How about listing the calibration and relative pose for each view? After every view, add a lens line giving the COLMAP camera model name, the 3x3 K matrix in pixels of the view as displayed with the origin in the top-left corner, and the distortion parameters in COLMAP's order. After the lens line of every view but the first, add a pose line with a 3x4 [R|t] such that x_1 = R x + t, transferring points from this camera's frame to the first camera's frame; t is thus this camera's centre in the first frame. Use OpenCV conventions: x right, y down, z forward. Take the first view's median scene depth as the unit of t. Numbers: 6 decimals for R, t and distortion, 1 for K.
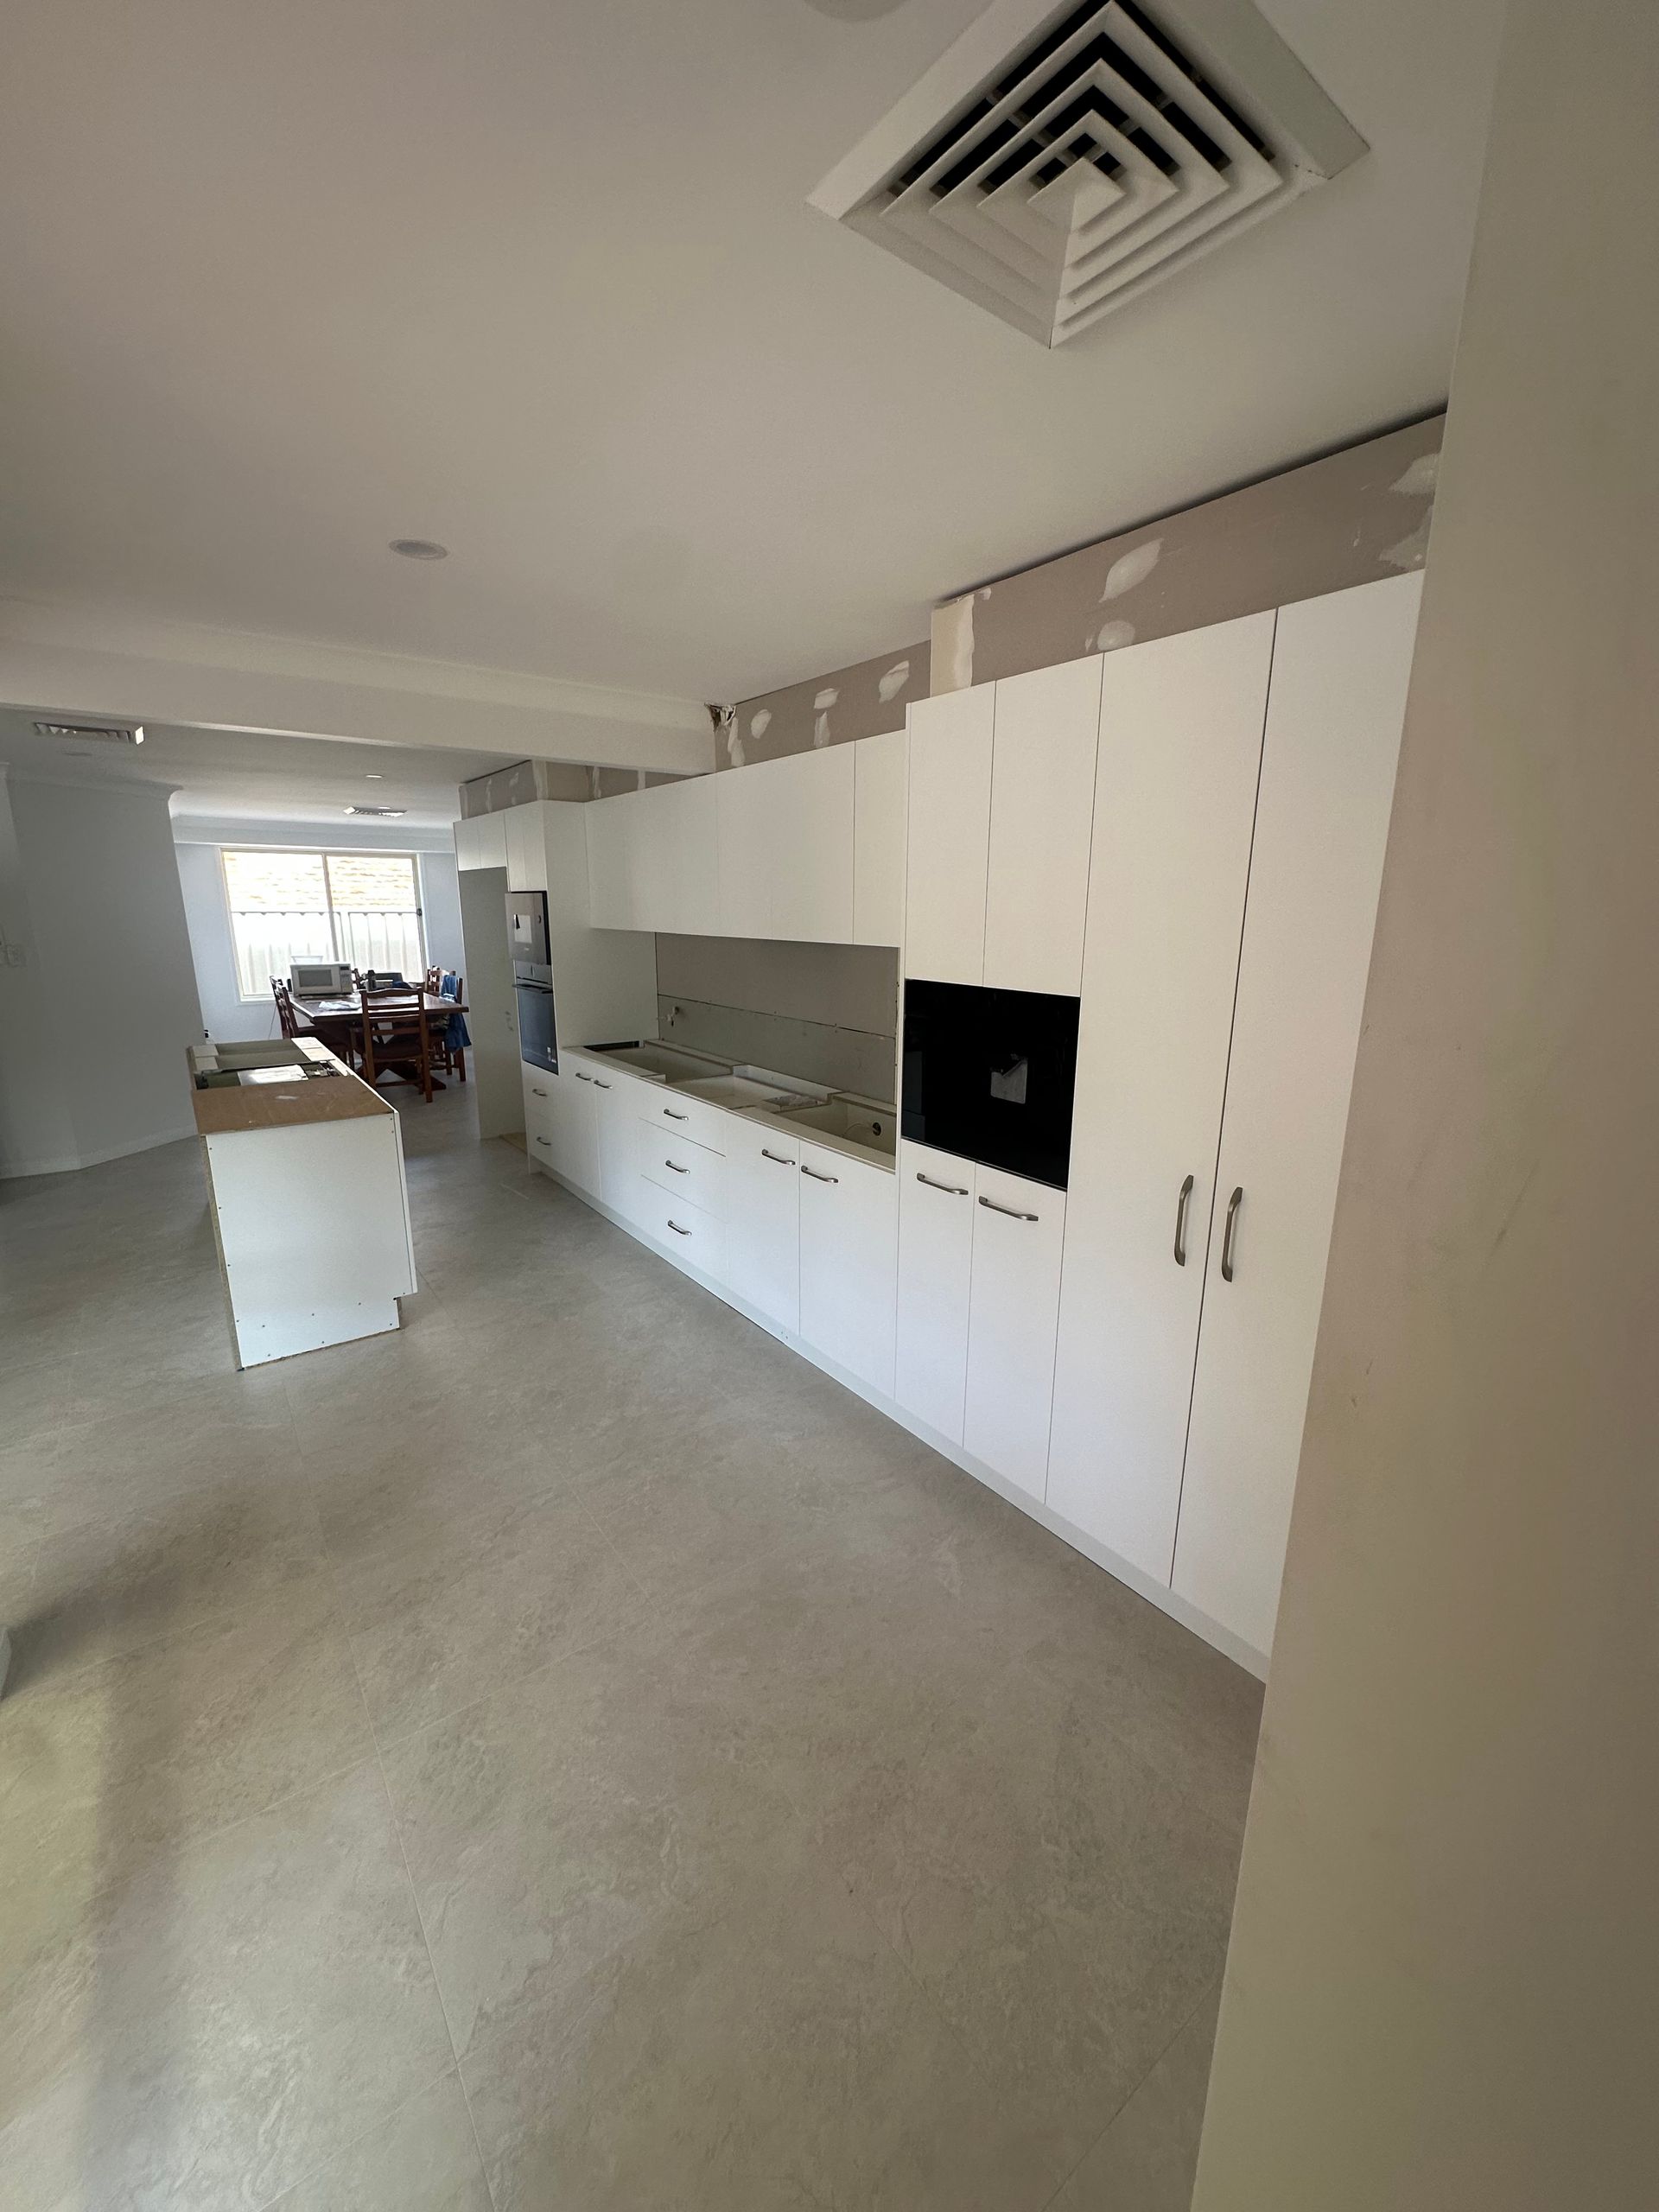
lens RADIAL K [[882.2, 0, 832.1], [0, 882.2, 1112.1], [0, 0, 1]] dist [-0.003477, 0.001565]
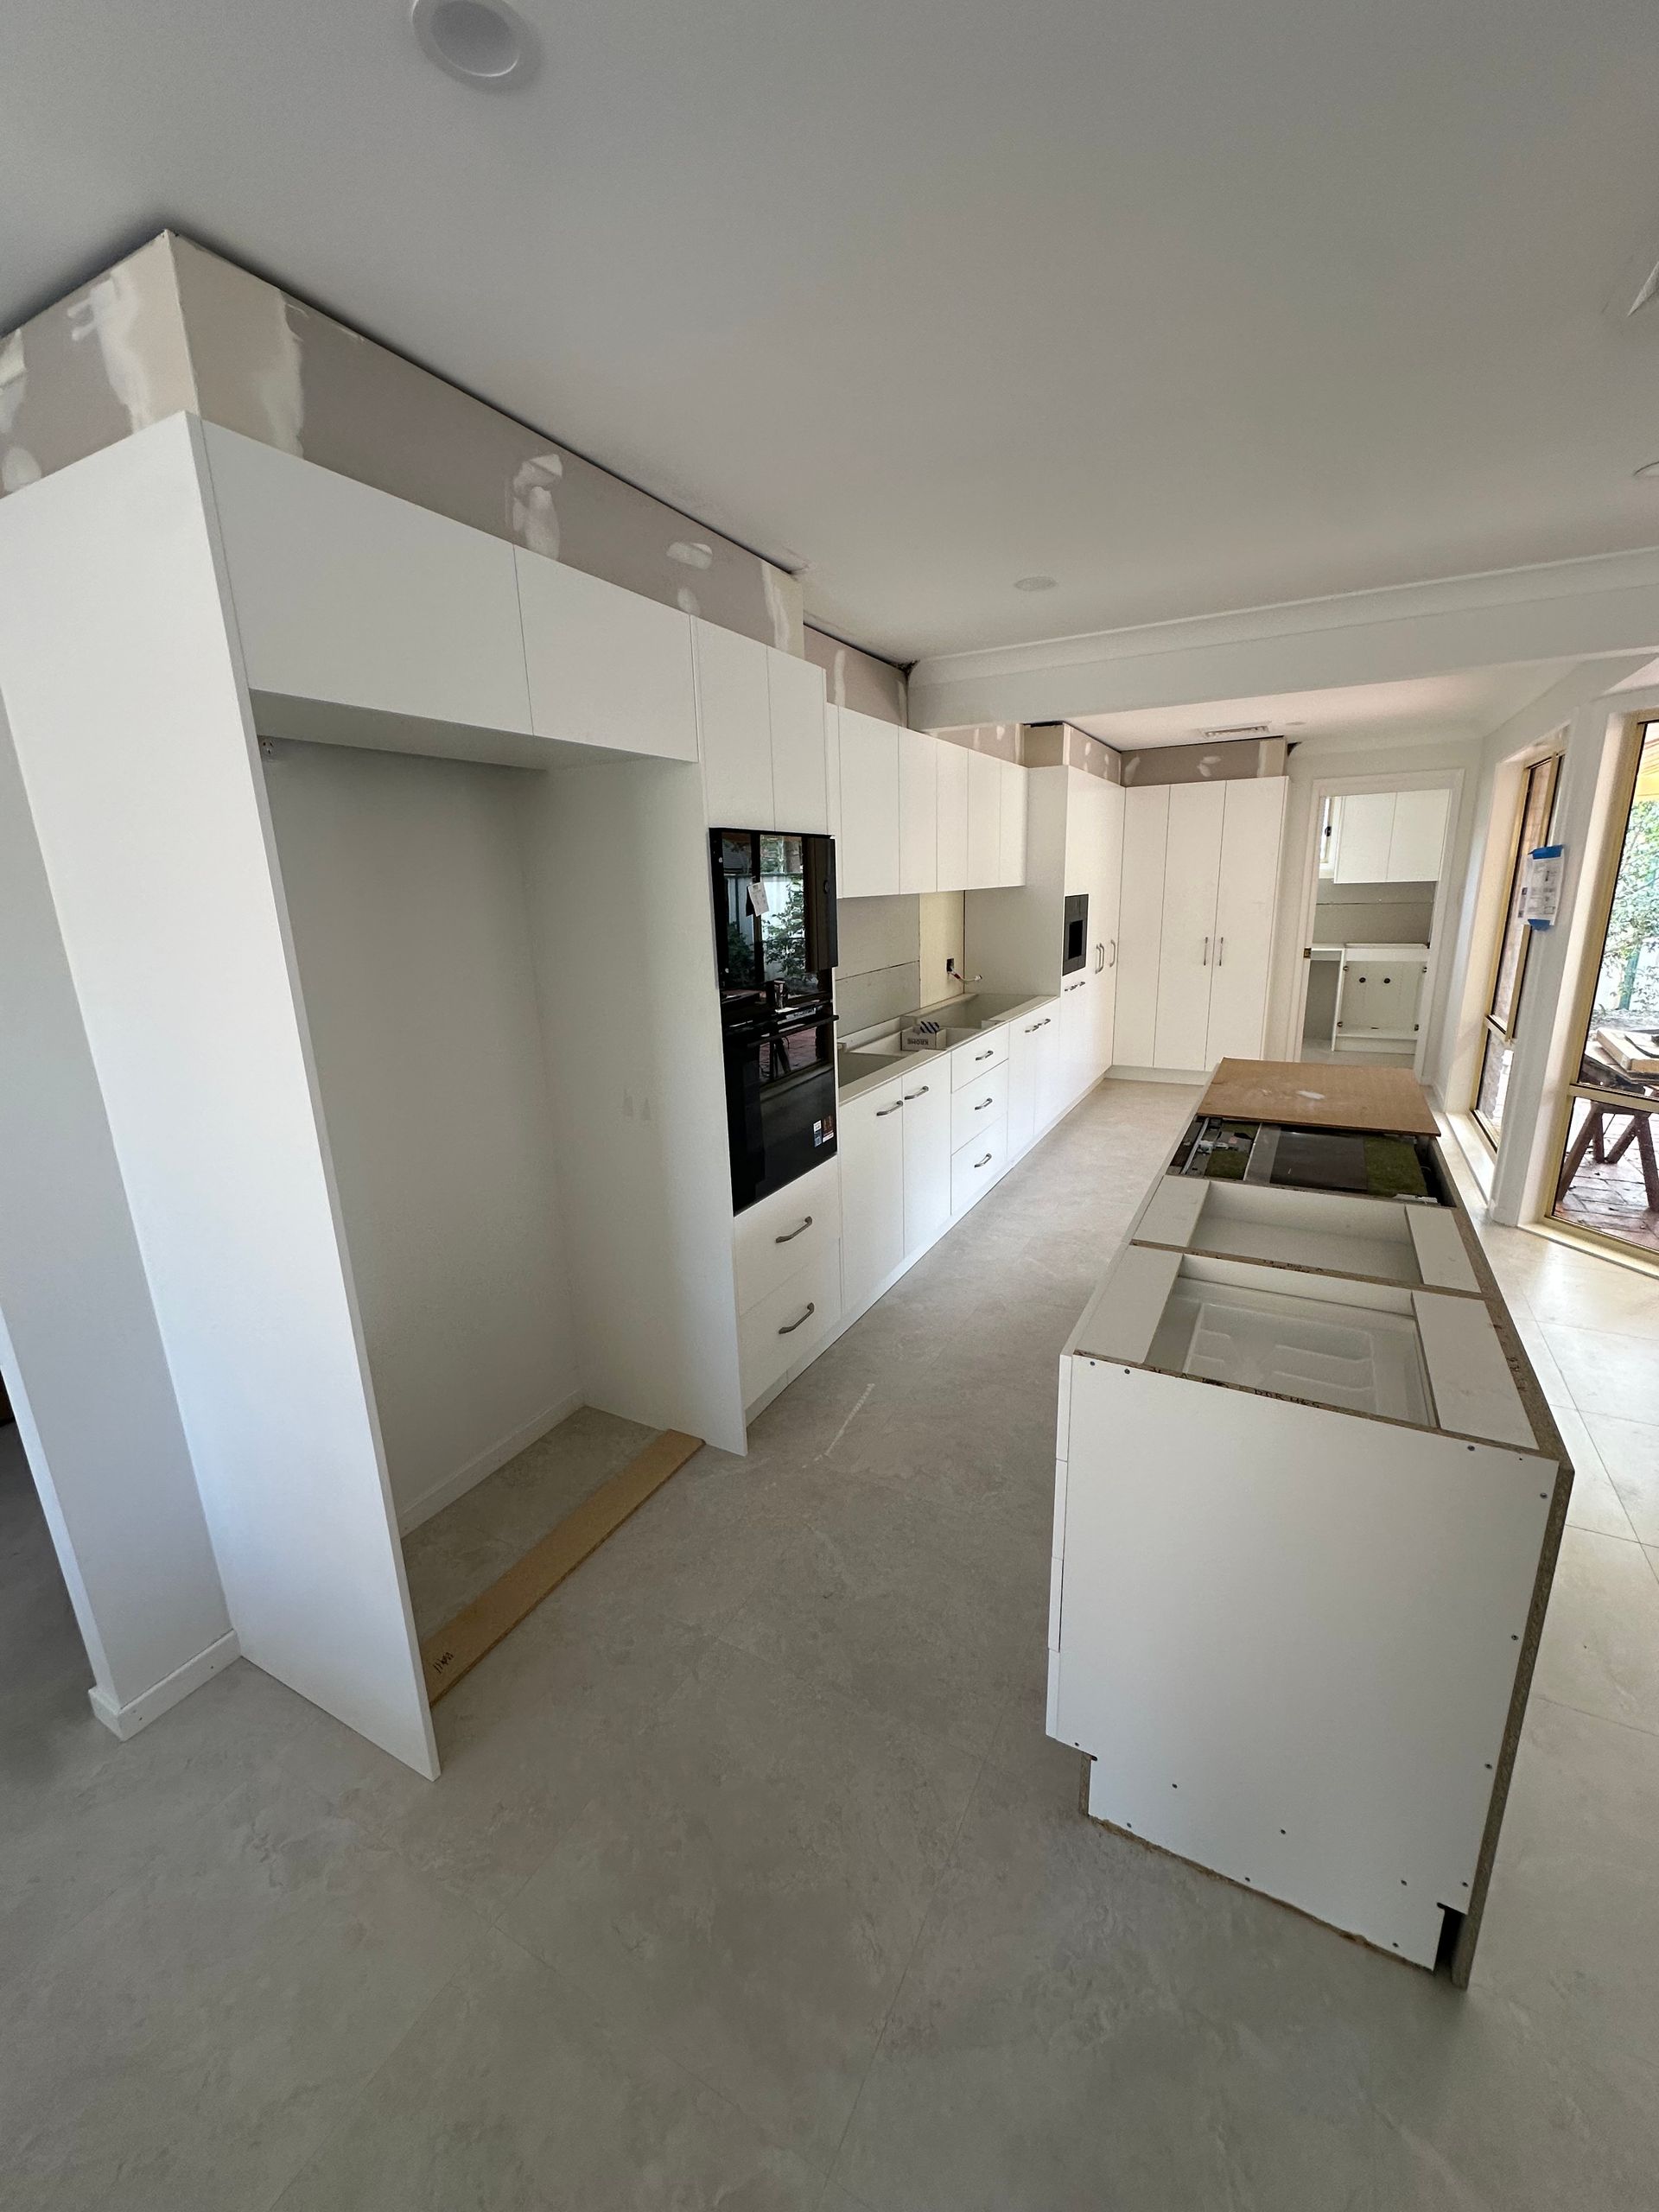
lens RADIAL K [[882.2, 0, 832.3], [0, 882.2, 1108.1], [0, 0, 1]] dist [-0.003477, 0.001565]
pose [[-0.425477, -0.226936, 0.876053, -1.402017], [0.230565, 0.908918, 0.347430, -0.475123], [-0.875105, 0.349811, -0.334401, 2.035266]]
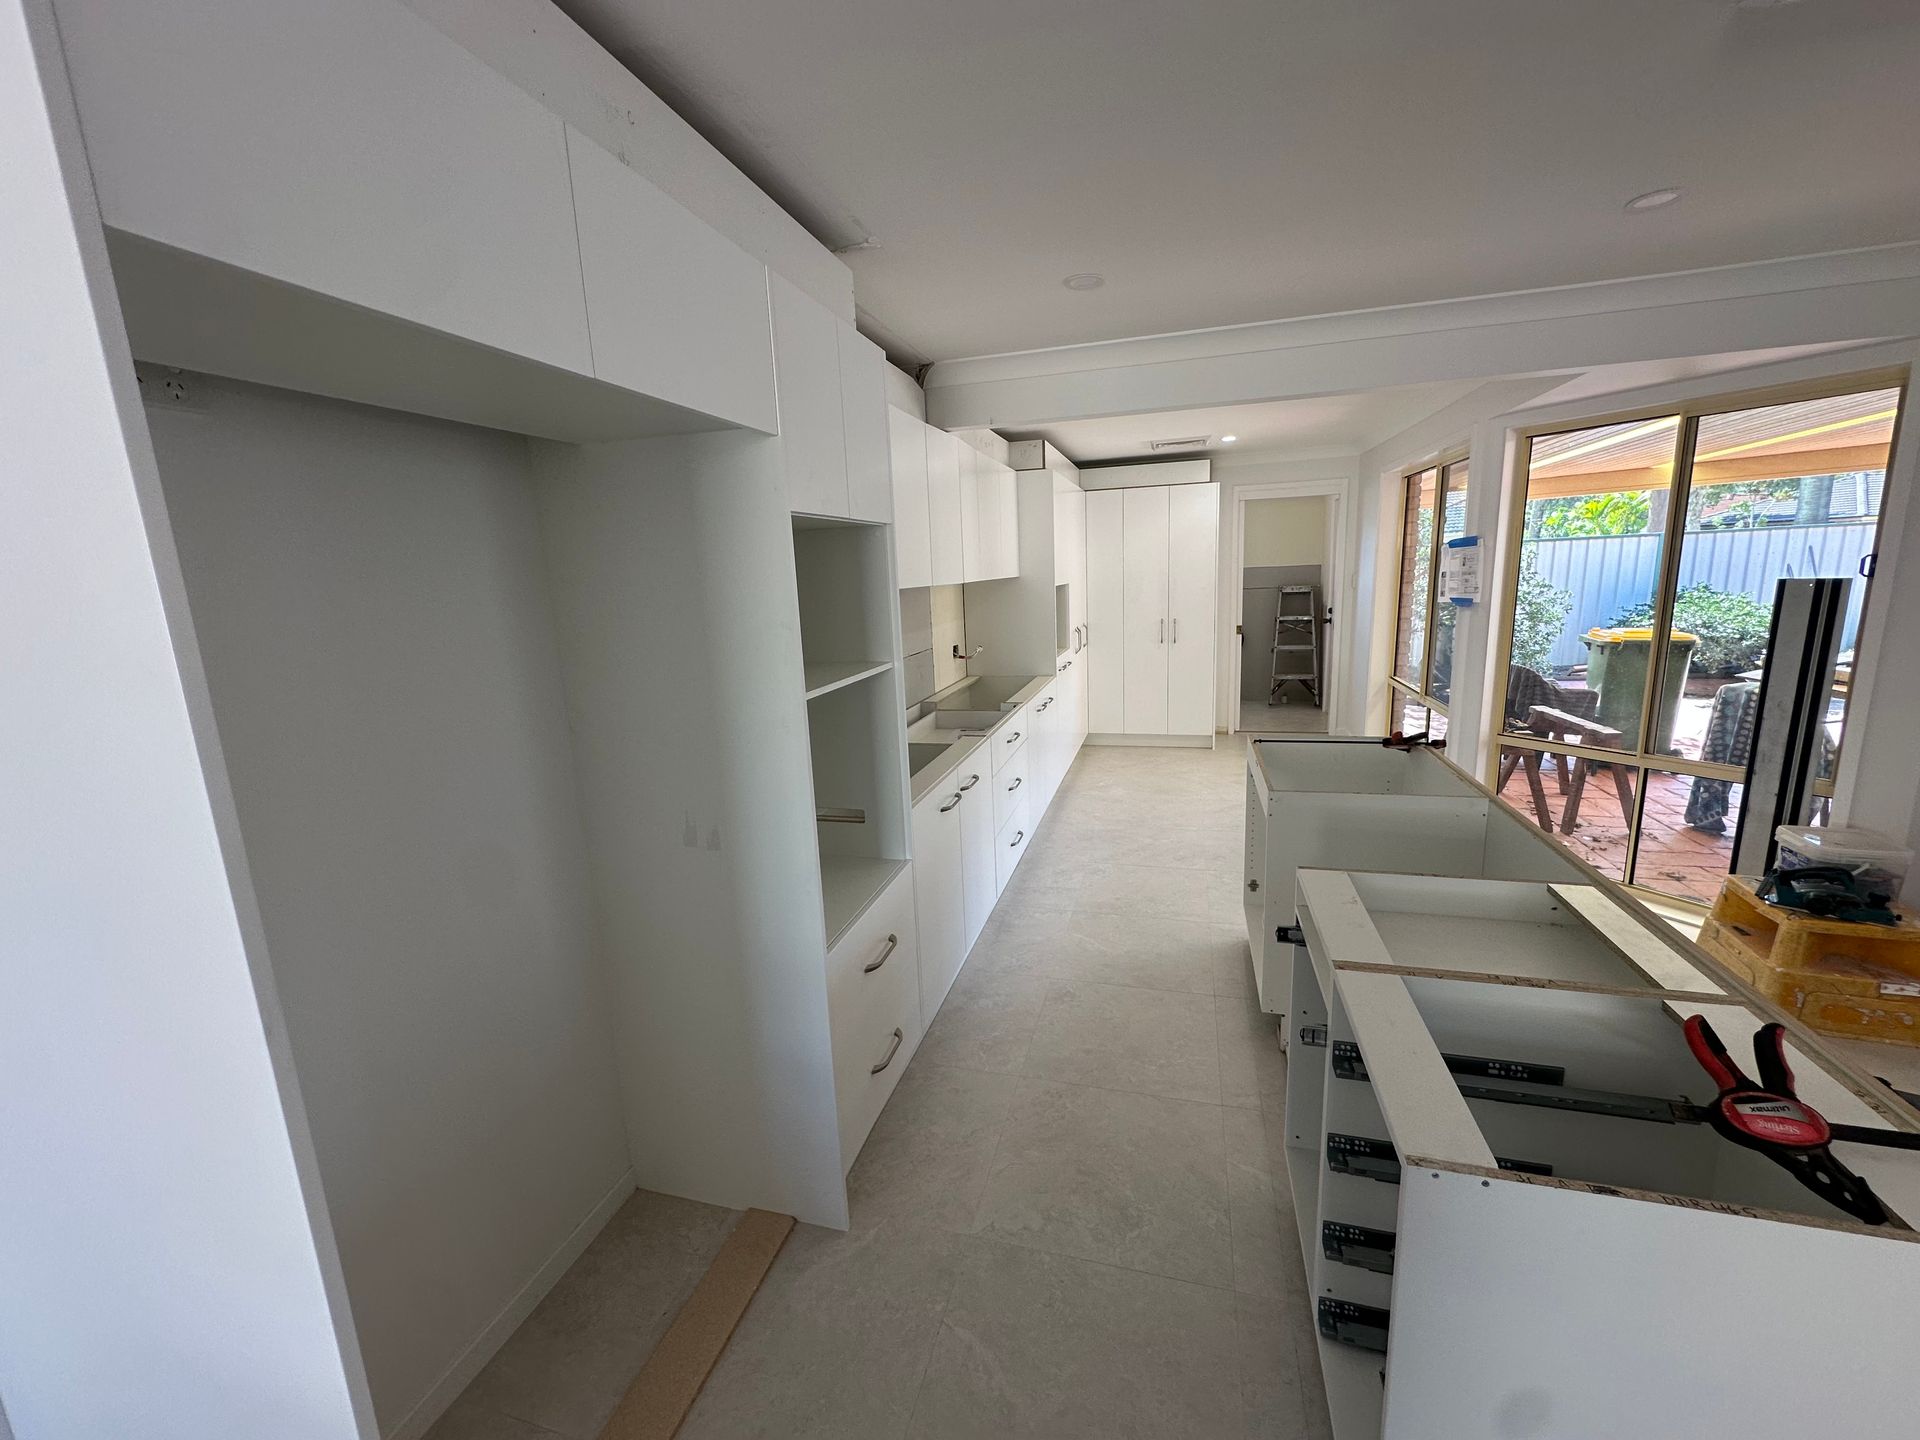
lens RADIAL K [[765.7, 0, 960.3], [0, 765.7, 717.1], [0, 0, 1]] dist [-0.003477, 0.001565]
pose [[-0.609218, -0.137891, 0.780922, -1.181573], [0.214822, 0.919247, 0.329904, -0.475253], [-0.763351, 0.368743, -0.530400, 2.050709]]
